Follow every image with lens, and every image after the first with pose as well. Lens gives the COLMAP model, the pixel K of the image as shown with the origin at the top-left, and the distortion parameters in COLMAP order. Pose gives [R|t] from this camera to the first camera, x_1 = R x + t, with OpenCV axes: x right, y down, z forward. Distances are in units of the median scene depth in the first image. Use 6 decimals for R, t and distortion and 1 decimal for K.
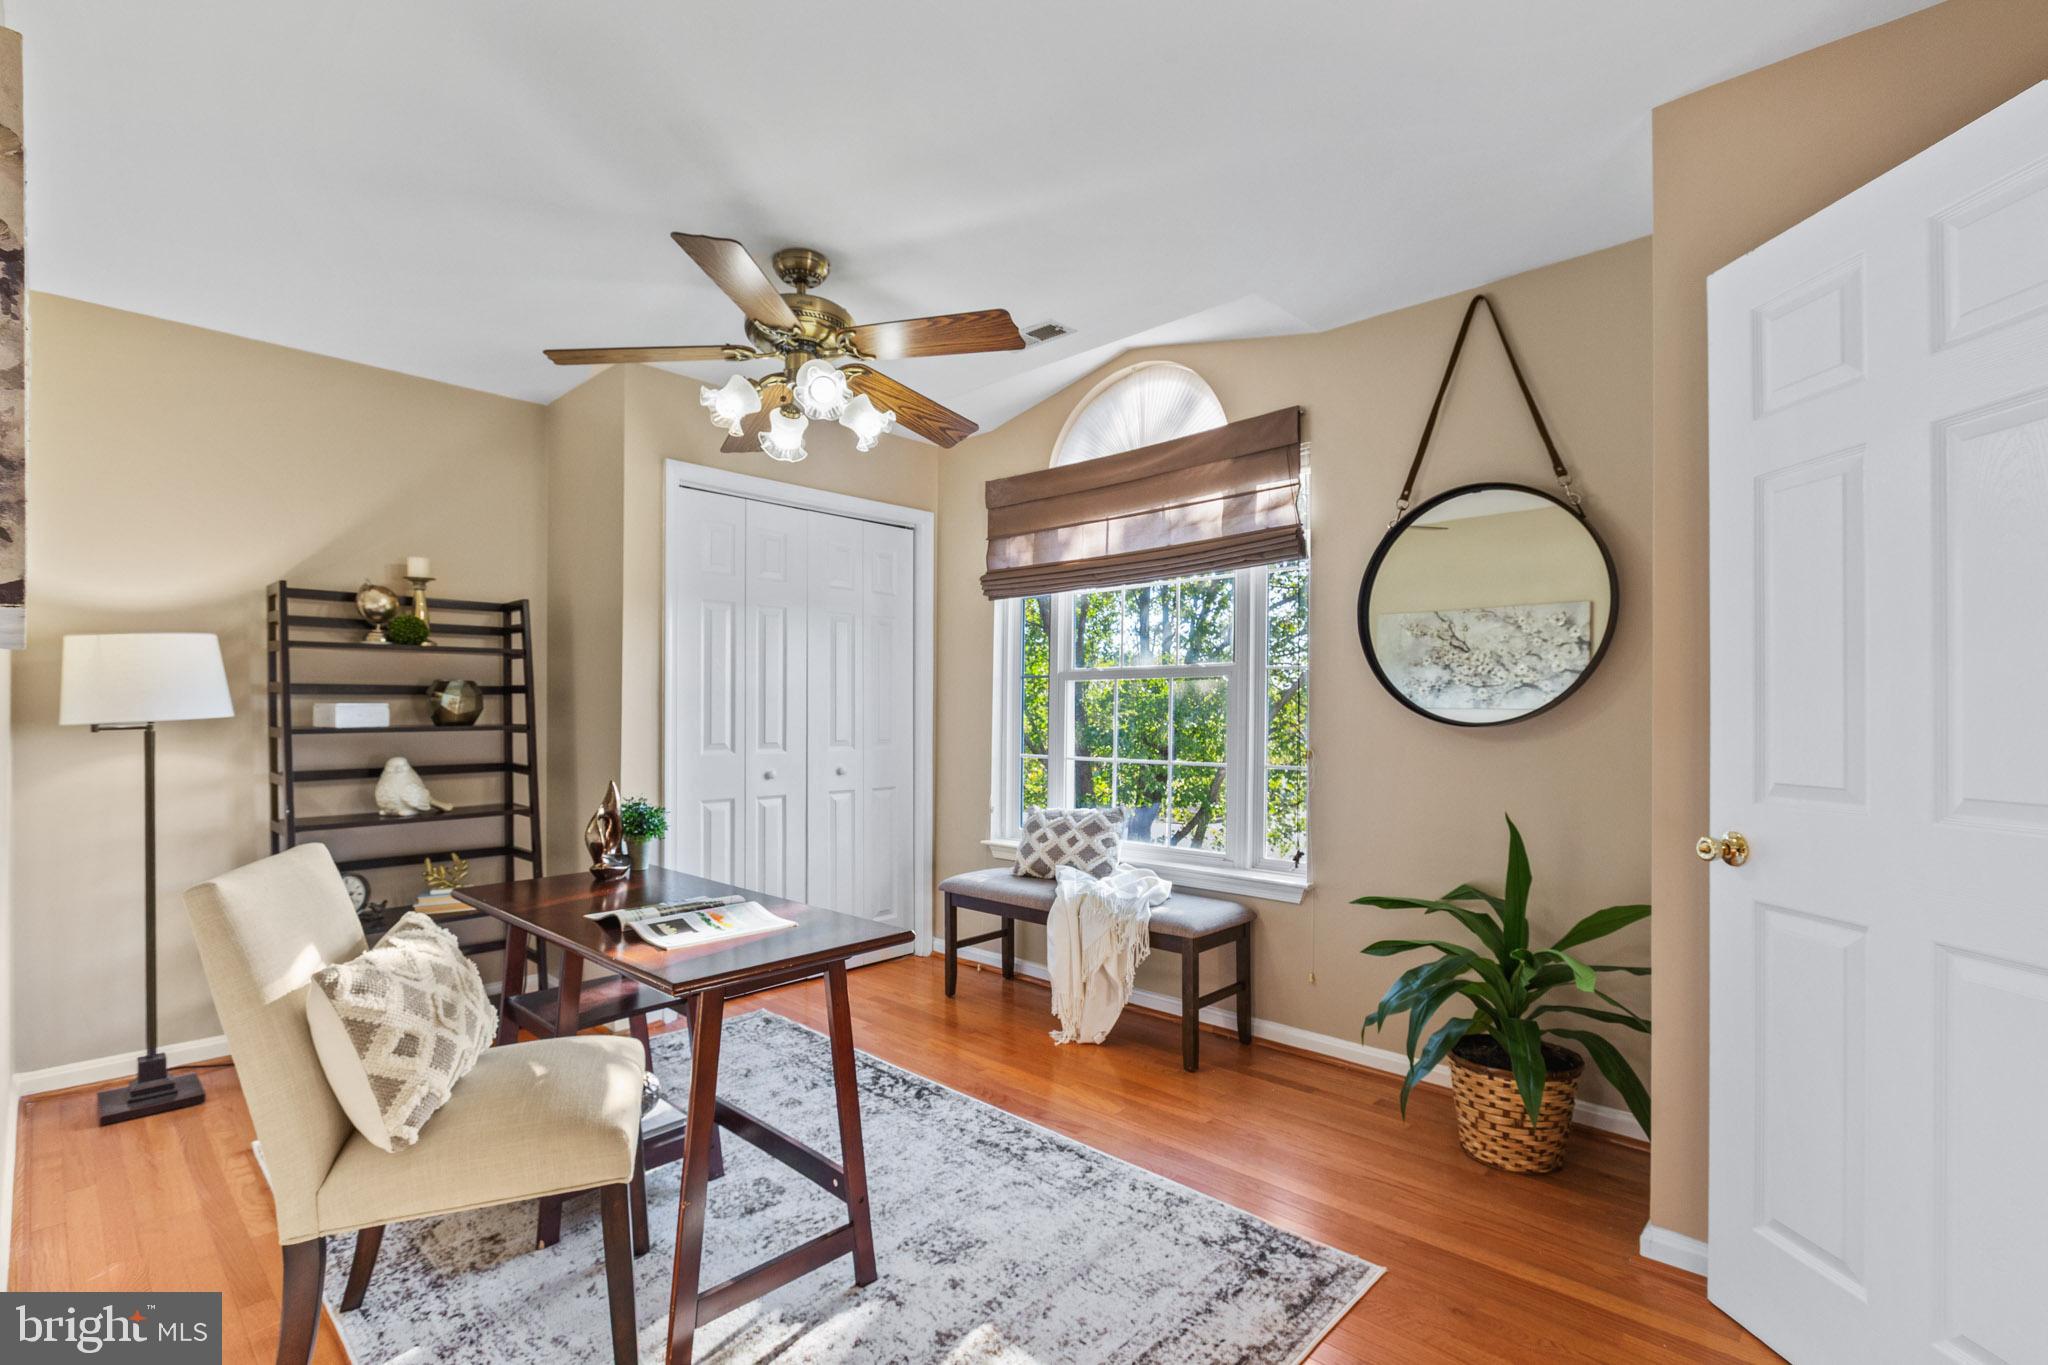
lens RADIAL K [[939.6, 0, 1039.8], [0, 939.6, 729.6], [0, 0, 1]] dist [-0.026486, -0.000514]
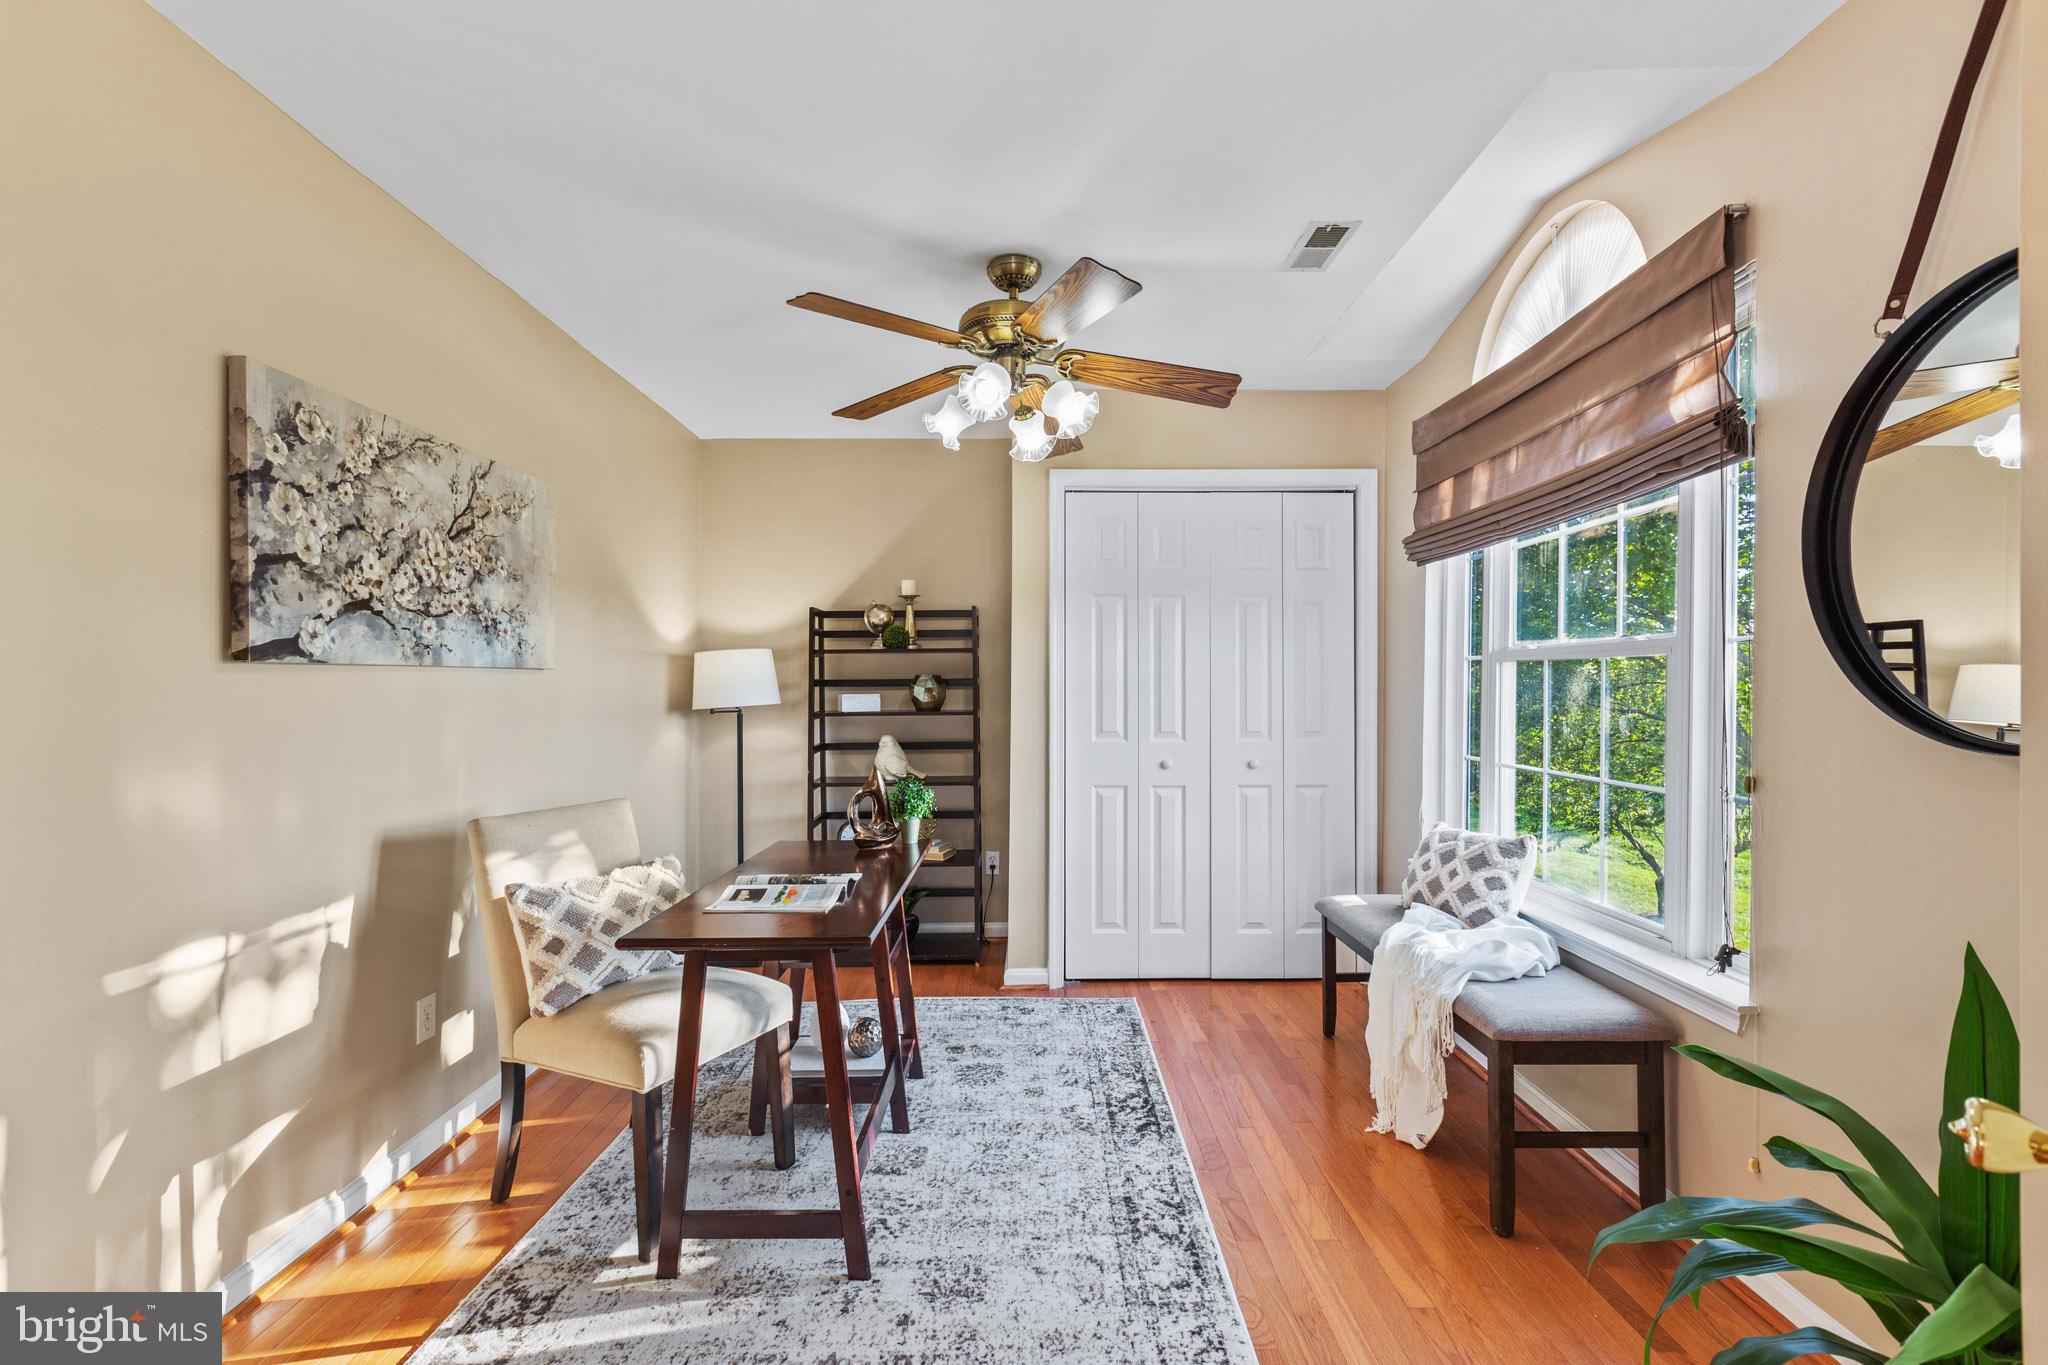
lens RADIAL K [[929.1, 0, 1017.3], [0, 929.1, 693.3], [0, 0, 1]] dist [-0.001929, -0.000306]
pose [[0.676221, 0.001983, -0.736696, 0.389379], [-0.011315, 0.999906, -0.007695, -0.020707], [0.736612, 0.013539, 0.676180, 0.251143]]
